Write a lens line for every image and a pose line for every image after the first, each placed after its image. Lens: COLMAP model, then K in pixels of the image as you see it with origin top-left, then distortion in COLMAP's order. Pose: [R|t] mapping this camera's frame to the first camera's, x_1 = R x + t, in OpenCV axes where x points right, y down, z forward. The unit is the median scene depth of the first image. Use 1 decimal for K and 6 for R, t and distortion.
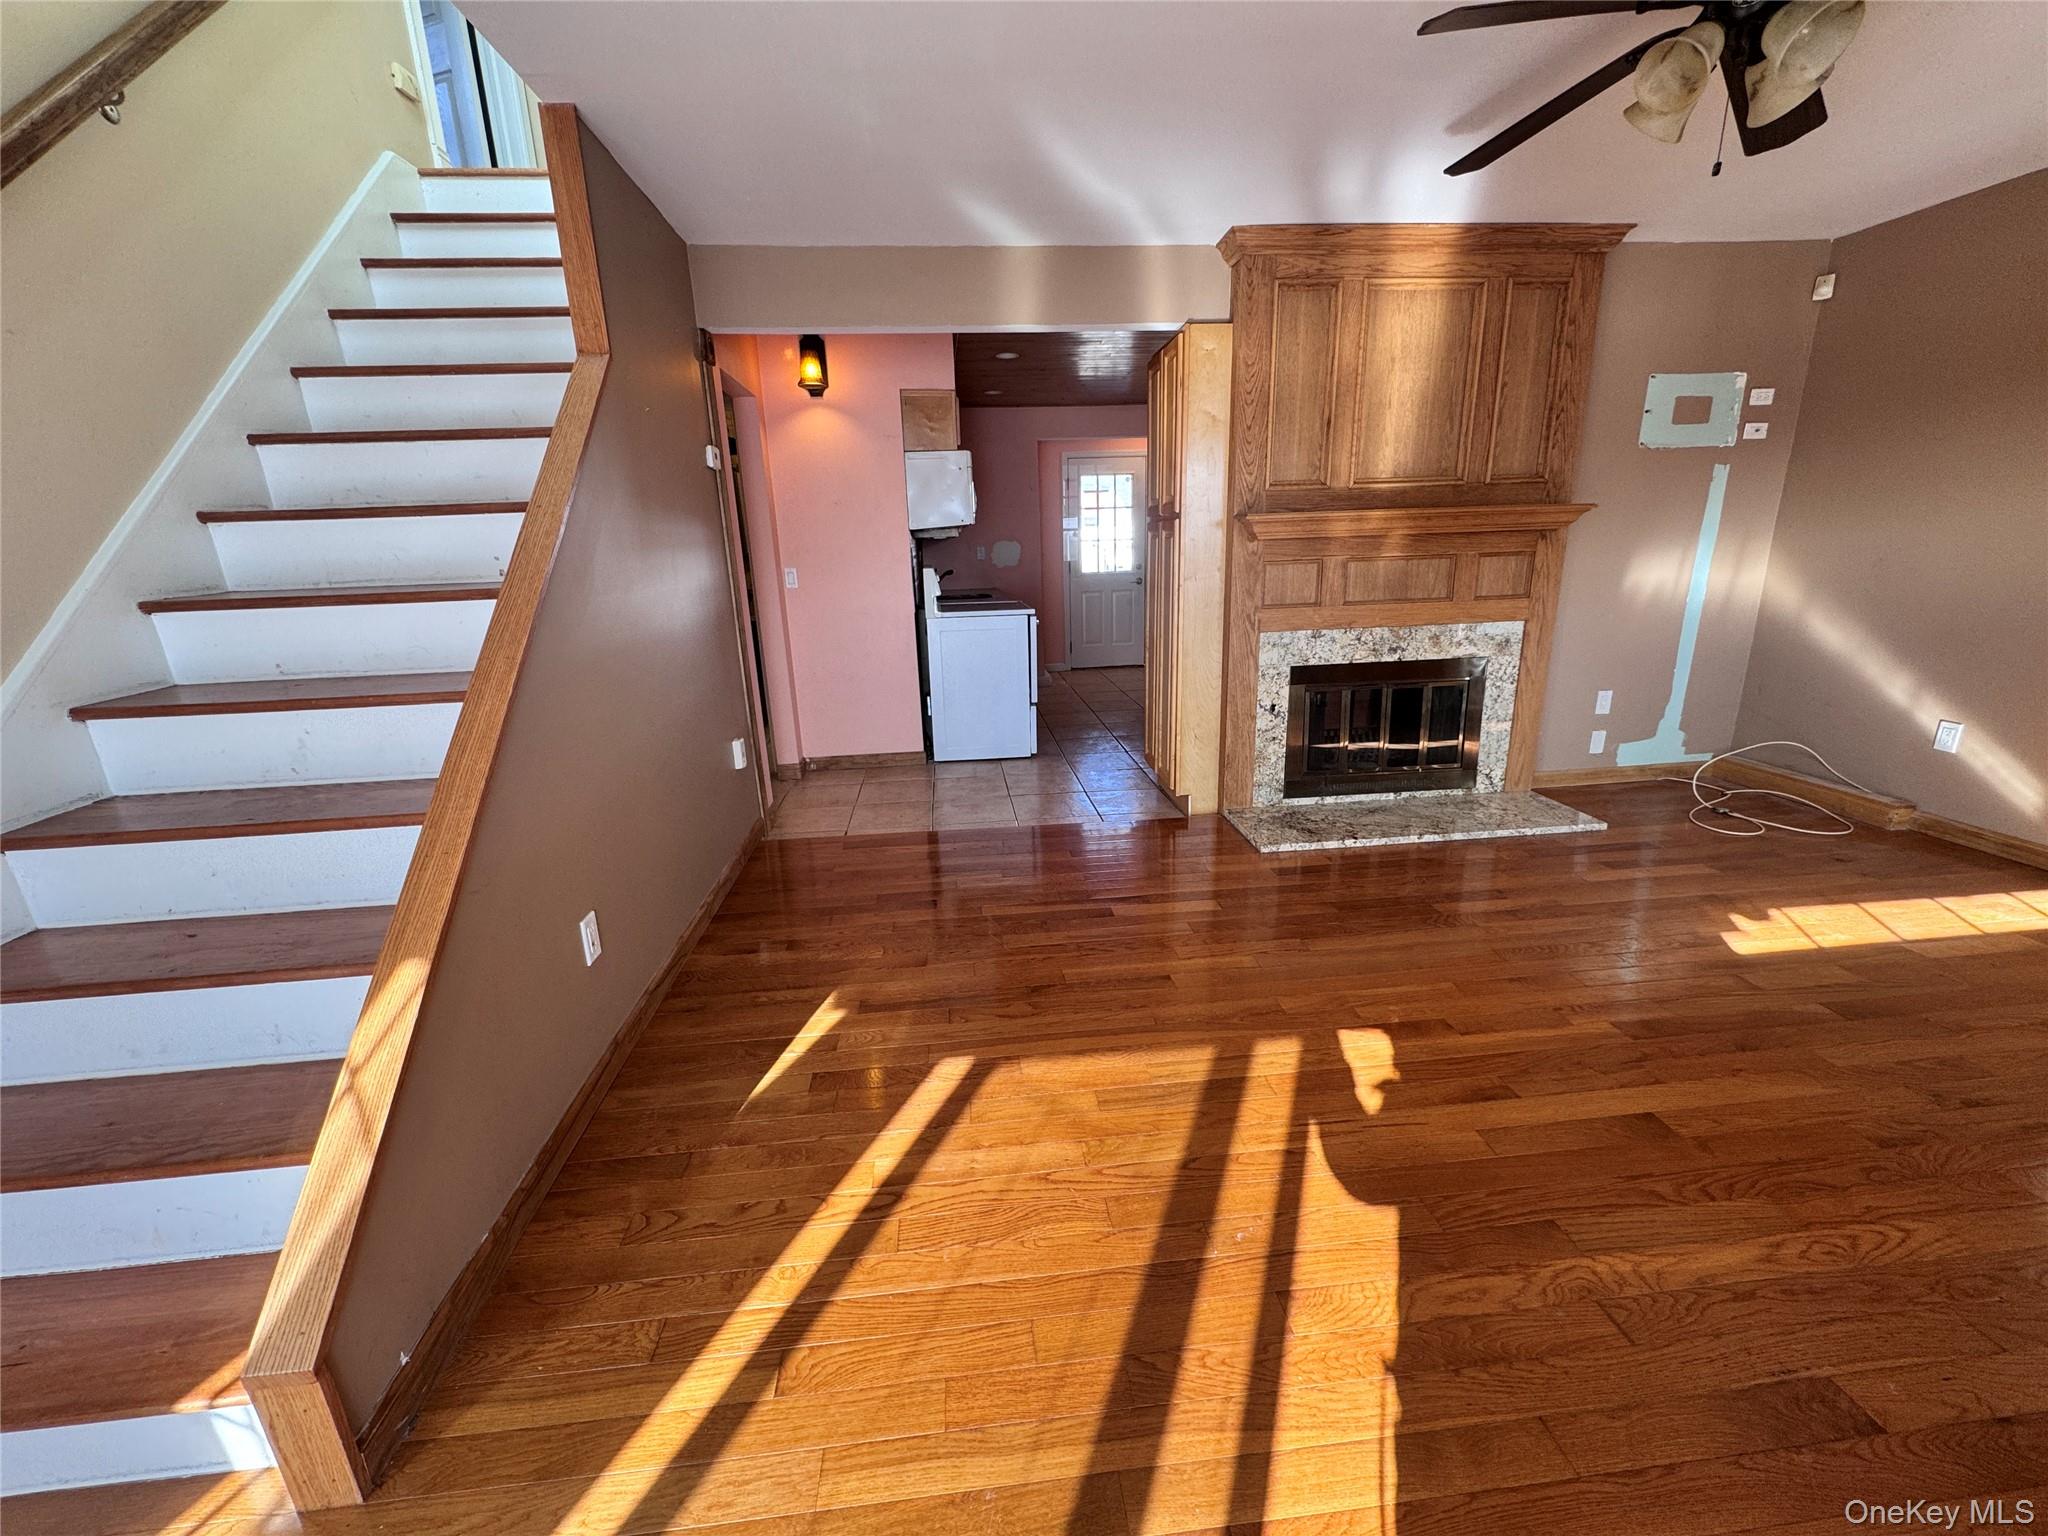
lens RADIAL K [[816.4, 0, 1024.0], [0, 816.4, 768.0], [0, 0, 1]] dist [-0.001299, -0.000392]
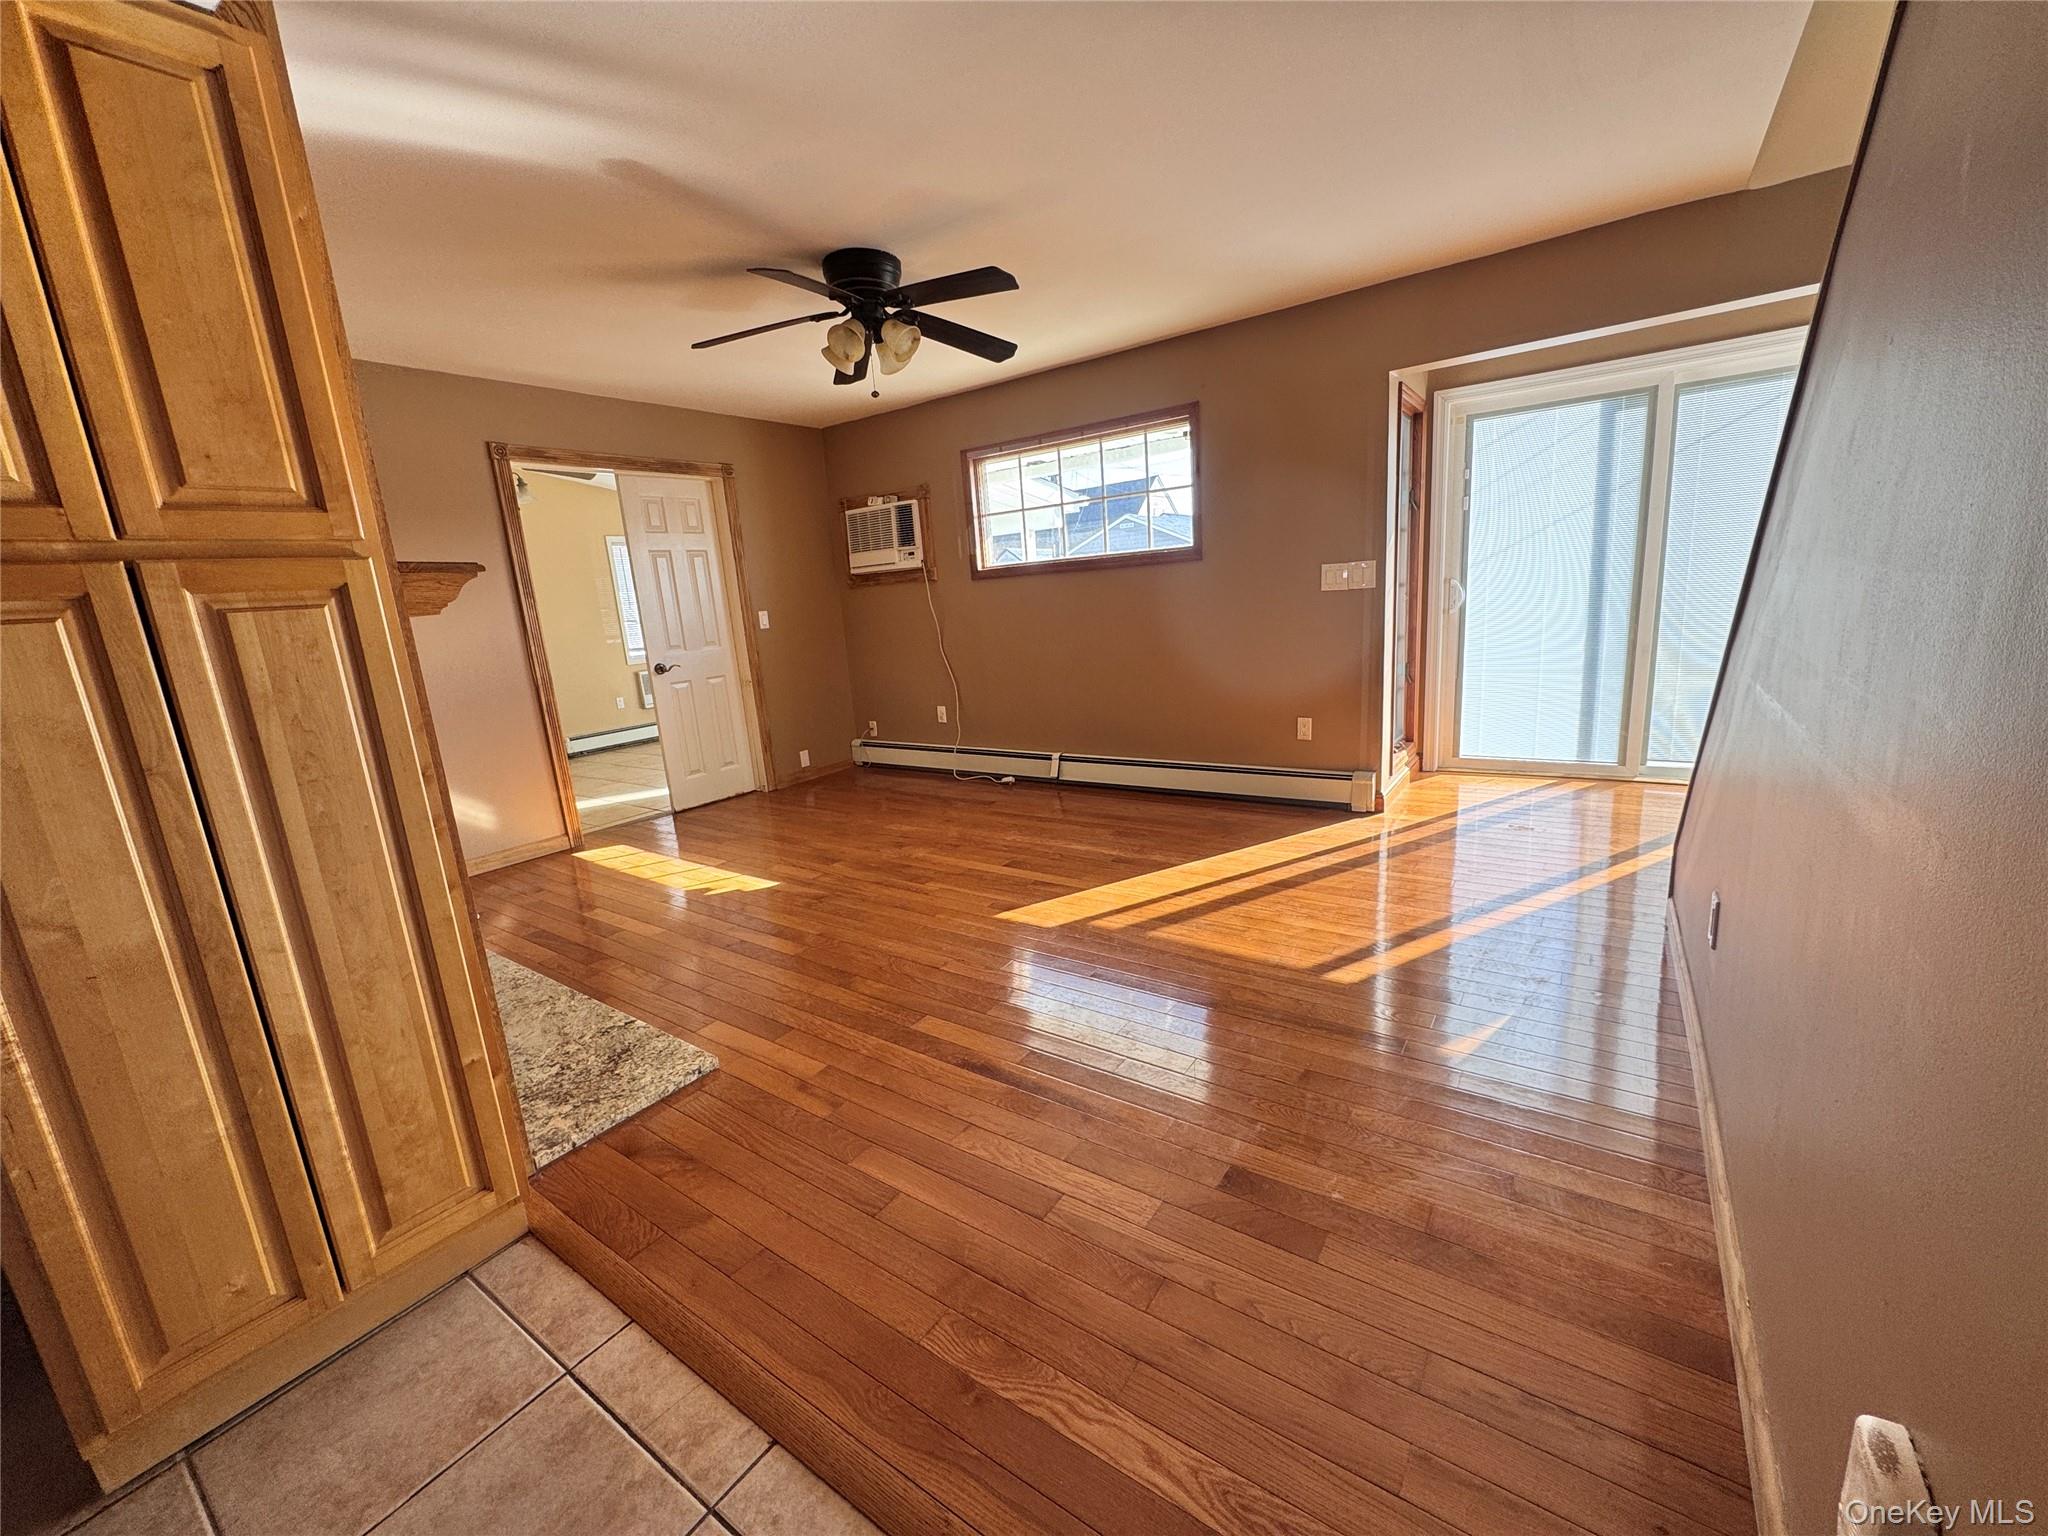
lens RADIAL K [[816.4, 0, 1024.0], [0, 816.4, 768.0], [0, 0, 1]] dist [-0.001299, -0.000392]
pose [[-0.753881, -0.052704, 0.654893, -0.307430], [0.266563, 0.886516, 0.378198, -0.289963], [-0.600506, 0.459686, -0.654279, 1.160609]]
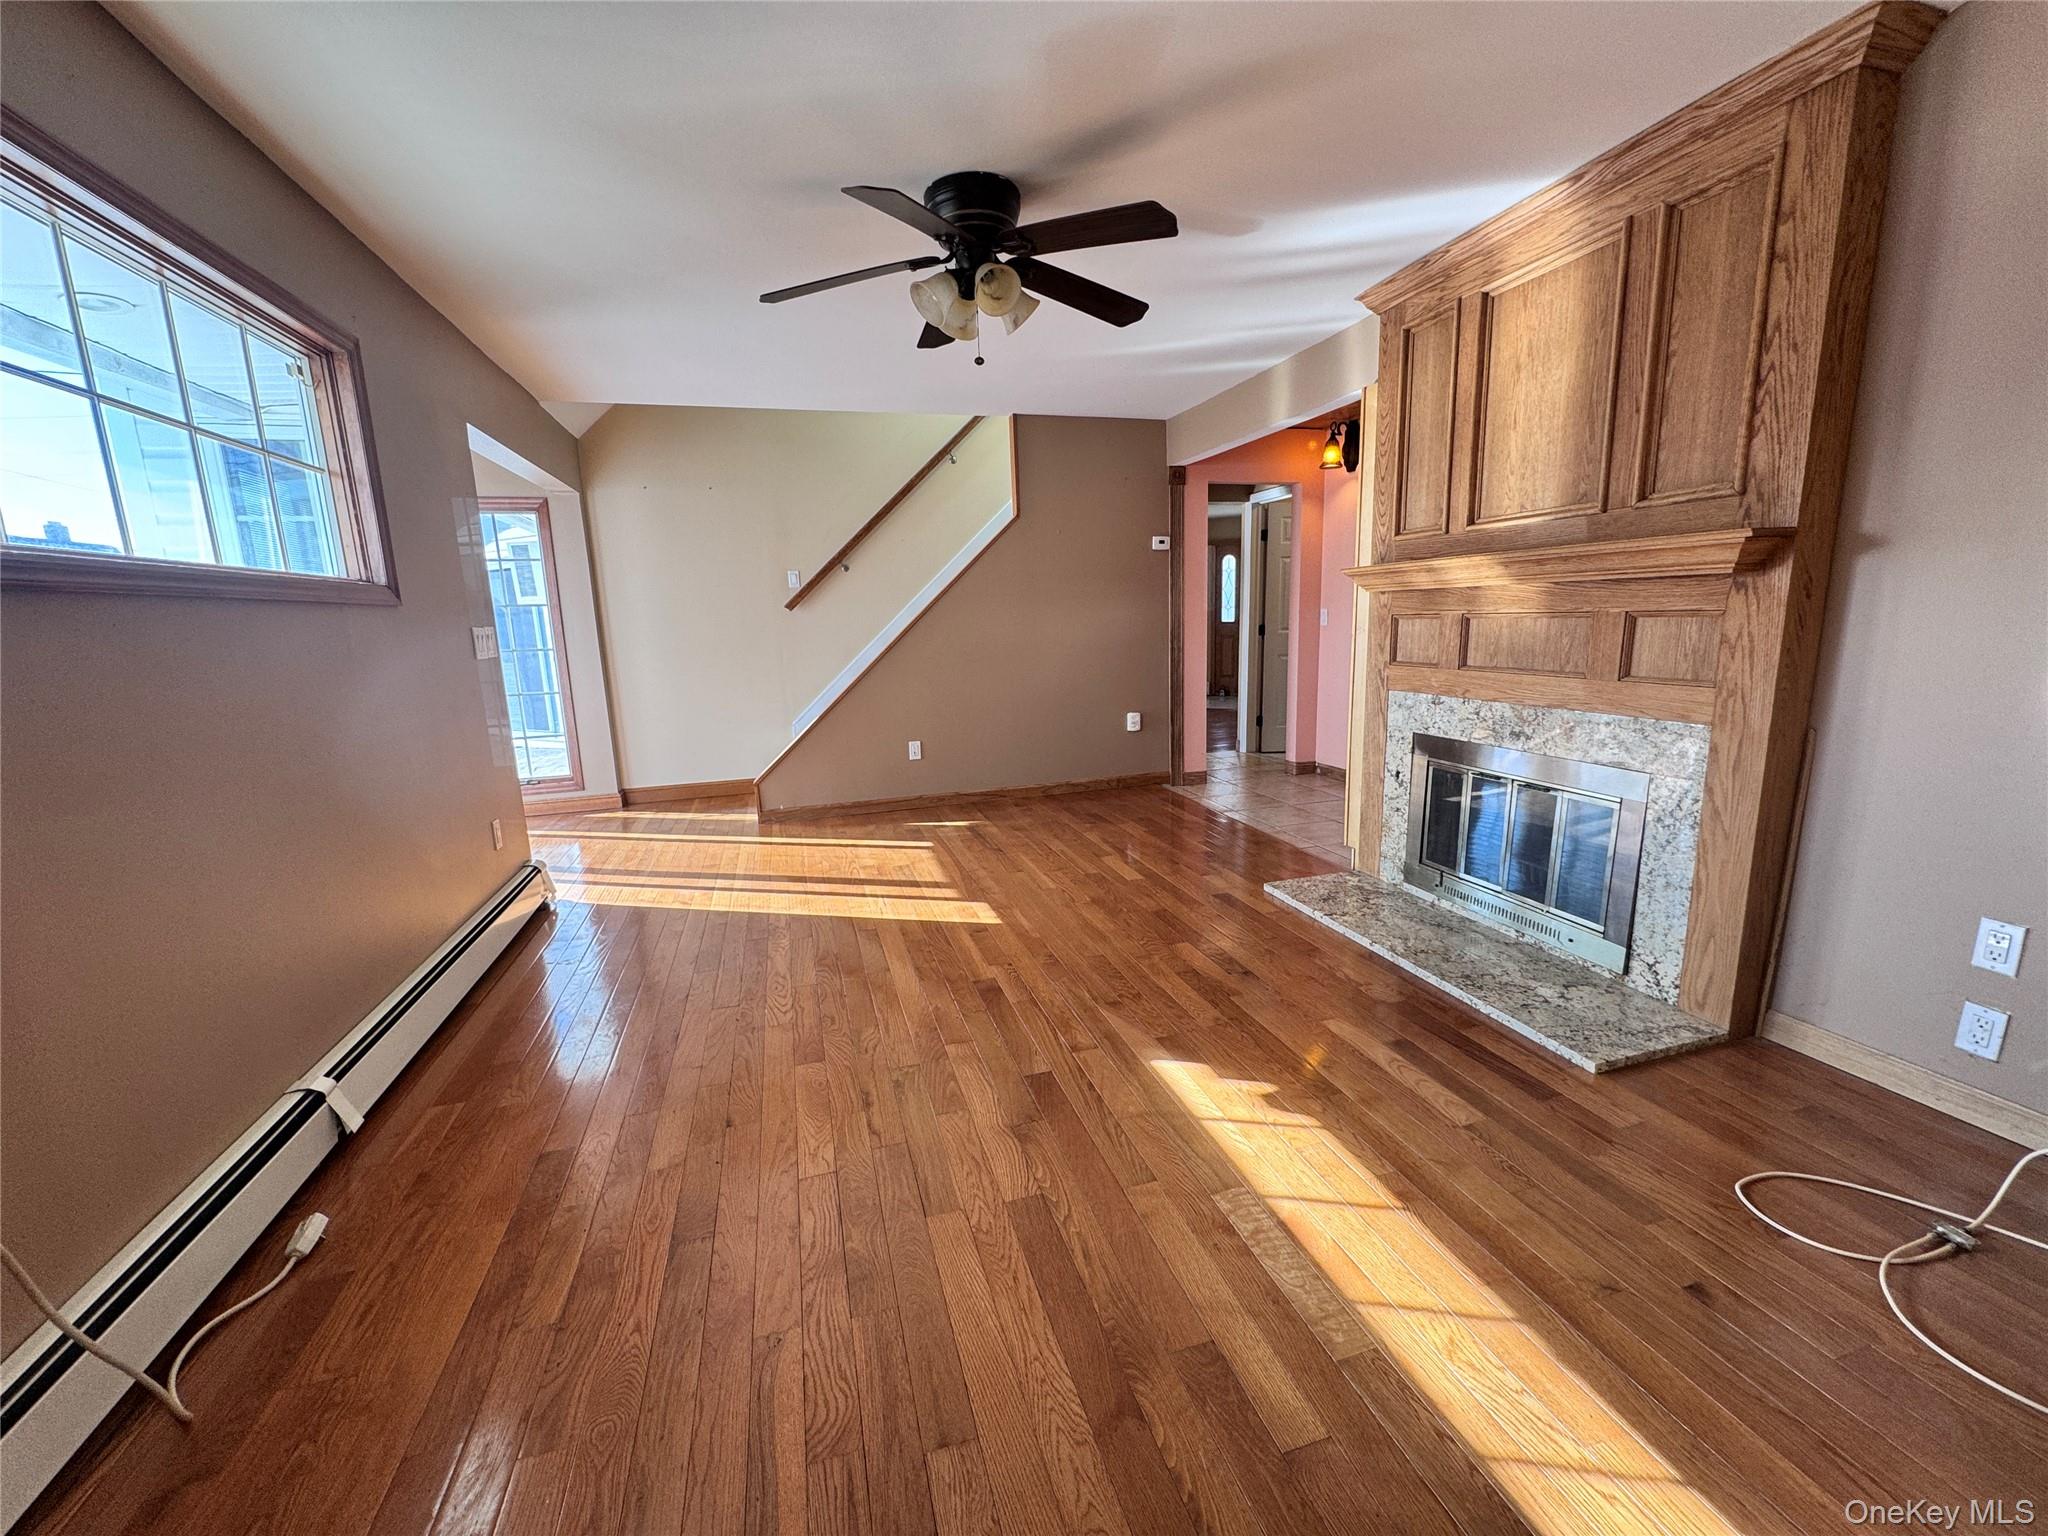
lens RADIAL K [[816.4, 0, 1024.0], [0, 816.4, 768.0], [0, 0, 1]] dist [-0.001299, -0.000392]
pose [[0.187927, 0.207608, -0.959991, 1.189415], [-0.237900, 0.957922, 0.160589, -0.138728], [0.952936, 0.198203, 0.229409, 0.430547]]
